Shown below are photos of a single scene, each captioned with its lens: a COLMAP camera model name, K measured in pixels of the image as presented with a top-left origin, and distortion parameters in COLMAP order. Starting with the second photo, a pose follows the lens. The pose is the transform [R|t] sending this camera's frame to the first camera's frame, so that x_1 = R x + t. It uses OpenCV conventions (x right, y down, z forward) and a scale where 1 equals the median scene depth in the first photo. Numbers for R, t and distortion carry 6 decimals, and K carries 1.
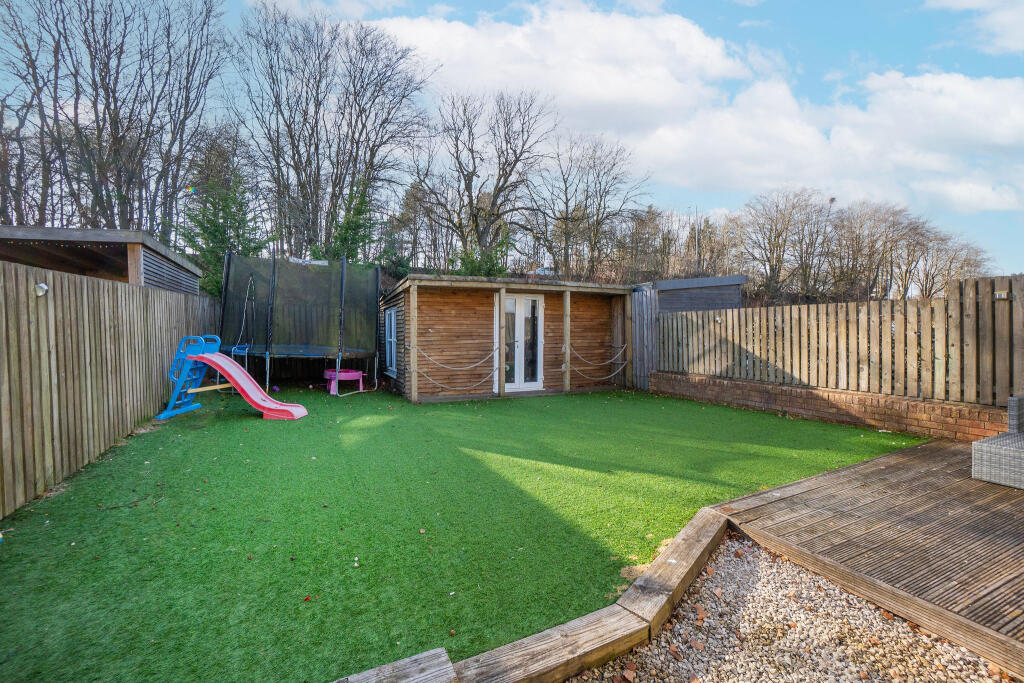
lens RADIAL K [[446.9, 0, 519.0], [0, 446.9, 338.9], [0, 0, 1]] dist [-0.062259, 0.023690]
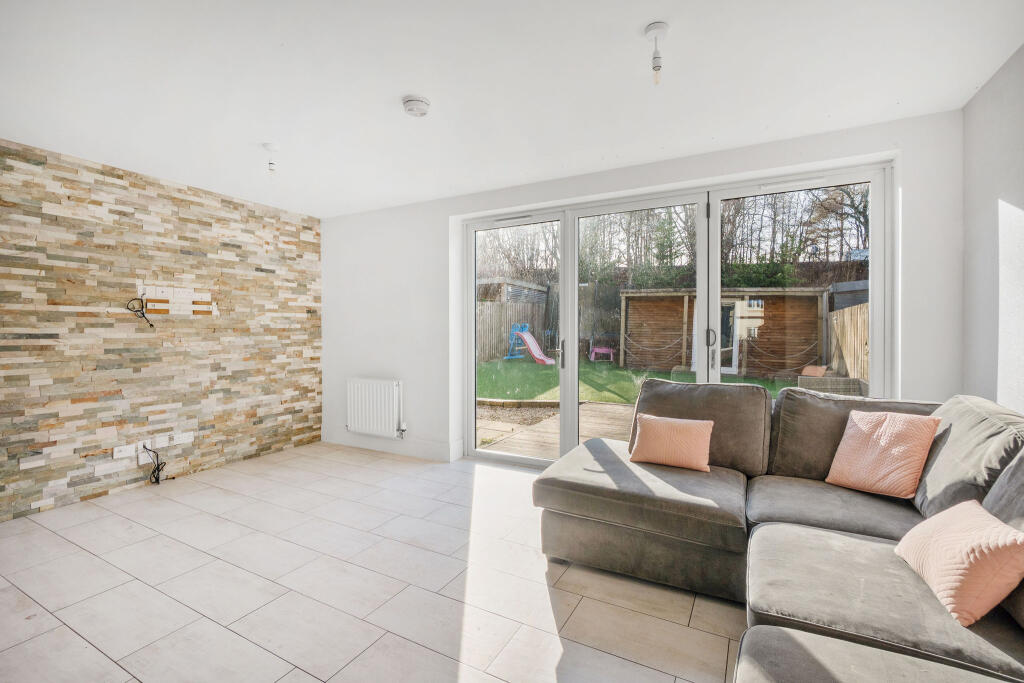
lens RADIAL K [[448.6, 0, 521.6], [0, 448.6, 333.4], [0, 0, 1]] dist [-0.001612, -0.000260]
pose [[0.613682, 0.037184, -0.788677, 0.790130], [-0.042101, 0.999010, 0.014341, 0.007489], [0.788430, 0.024404, 0.614640, -0.291153]]
